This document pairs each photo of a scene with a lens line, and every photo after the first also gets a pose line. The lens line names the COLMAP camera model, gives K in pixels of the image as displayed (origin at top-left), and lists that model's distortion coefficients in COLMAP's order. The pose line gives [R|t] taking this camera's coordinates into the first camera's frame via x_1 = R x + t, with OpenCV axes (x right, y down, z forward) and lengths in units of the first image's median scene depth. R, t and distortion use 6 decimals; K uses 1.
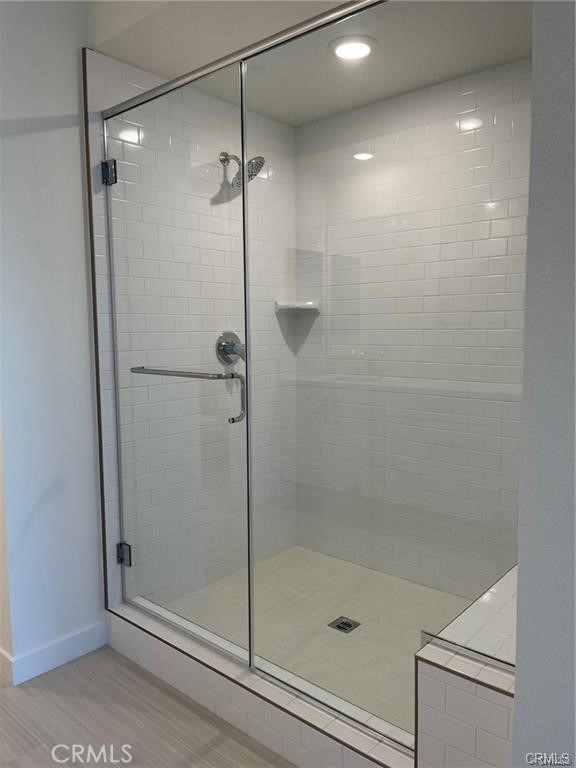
lens RADIAL K [[570.7, 0, 287.1], [0, 570.7, 383.0], [0, 0, 1]] dist [0.021685, -0.032329]
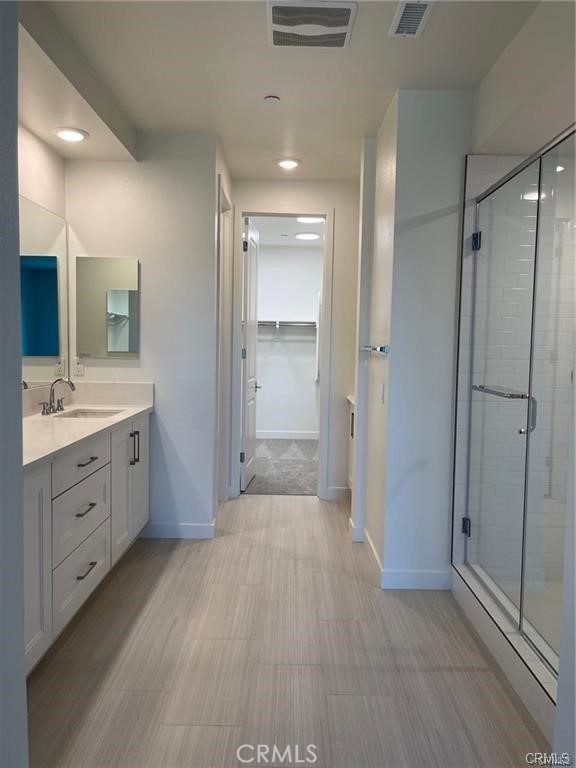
lens RADIAL K [[570.7, 0, 292.1], [0, 570.7, 385.5], [0, 0, 1]] dist [0.021685, -0.032329]
pose [[0.659501, 0.073395, -0.748112, 0.441429], [-0.091321, 0.995673, 0.017178, -0.011149], [0.746136, 0.056989, 0.663350, -0.206432]]
